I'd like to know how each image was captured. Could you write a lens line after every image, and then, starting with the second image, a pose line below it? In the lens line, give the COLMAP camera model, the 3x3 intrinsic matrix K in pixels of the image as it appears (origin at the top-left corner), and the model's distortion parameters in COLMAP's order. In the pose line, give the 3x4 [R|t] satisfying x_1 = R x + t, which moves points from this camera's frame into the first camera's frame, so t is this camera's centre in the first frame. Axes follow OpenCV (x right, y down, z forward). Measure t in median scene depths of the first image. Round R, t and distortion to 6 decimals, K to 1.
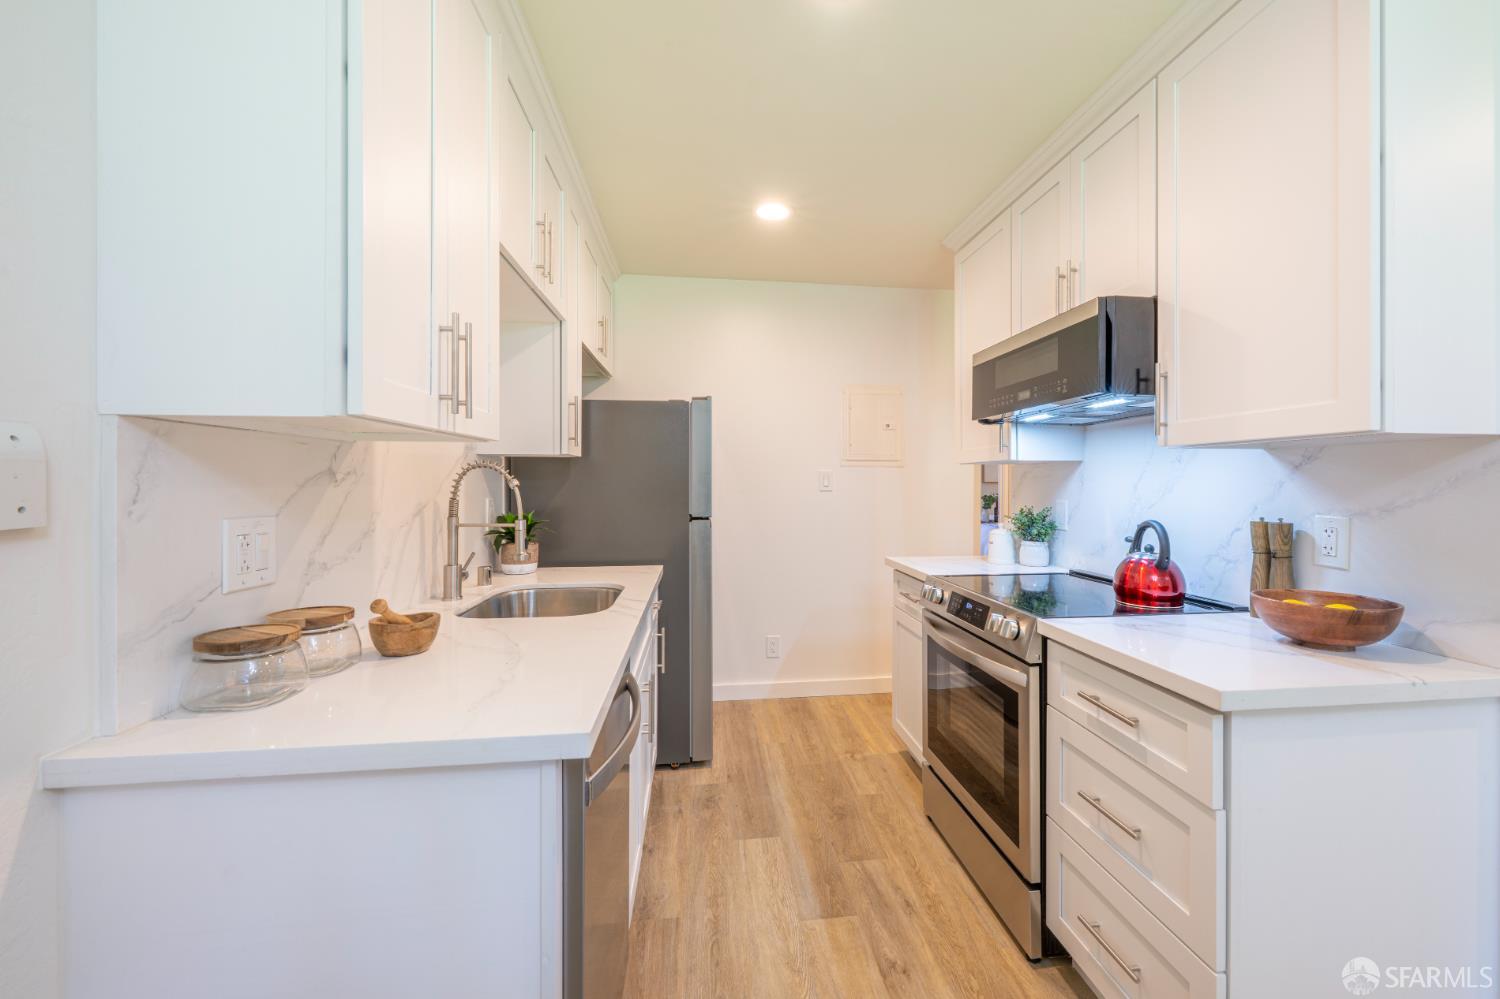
lens RADIAL K [[623.7, 0, 786.1], [0, 623.7, 465.0], [0, 0, 1]] dist [-0.000113, -0.000027]
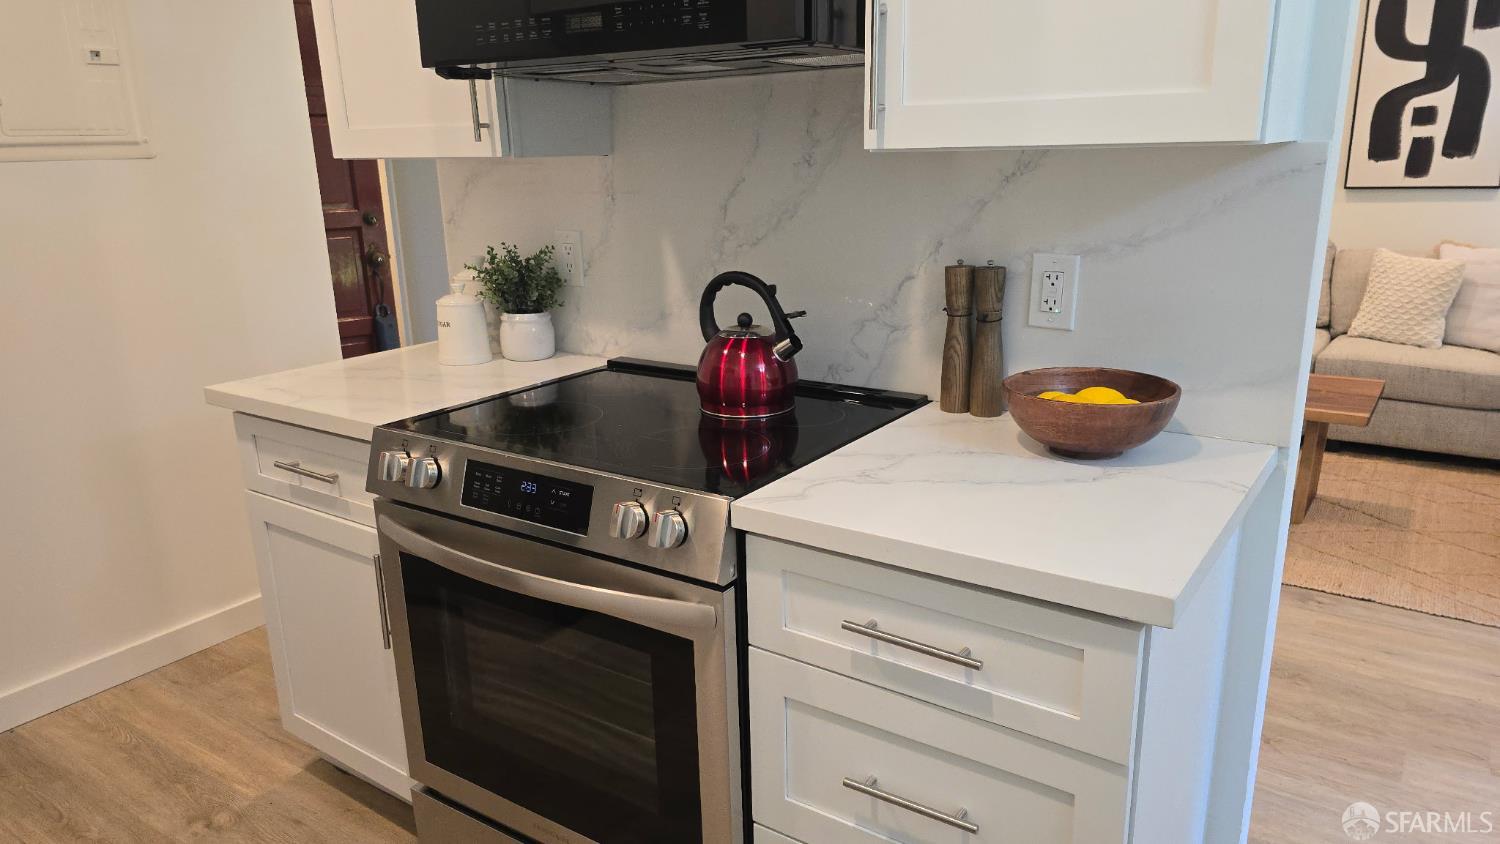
lens RADIAL K [[1012.2, 0, 750.0], [0, 1012.2, 422.0], [0, 0, 1]] dist [0.069219, -0.063948]
pose [[0.675572, -0.212140, 0.706116, -0.146125], [0.000976, 0.957969, 0.286871, -0.051735], [-0.737293, -0.193113, 0.647384, 0.407194]]
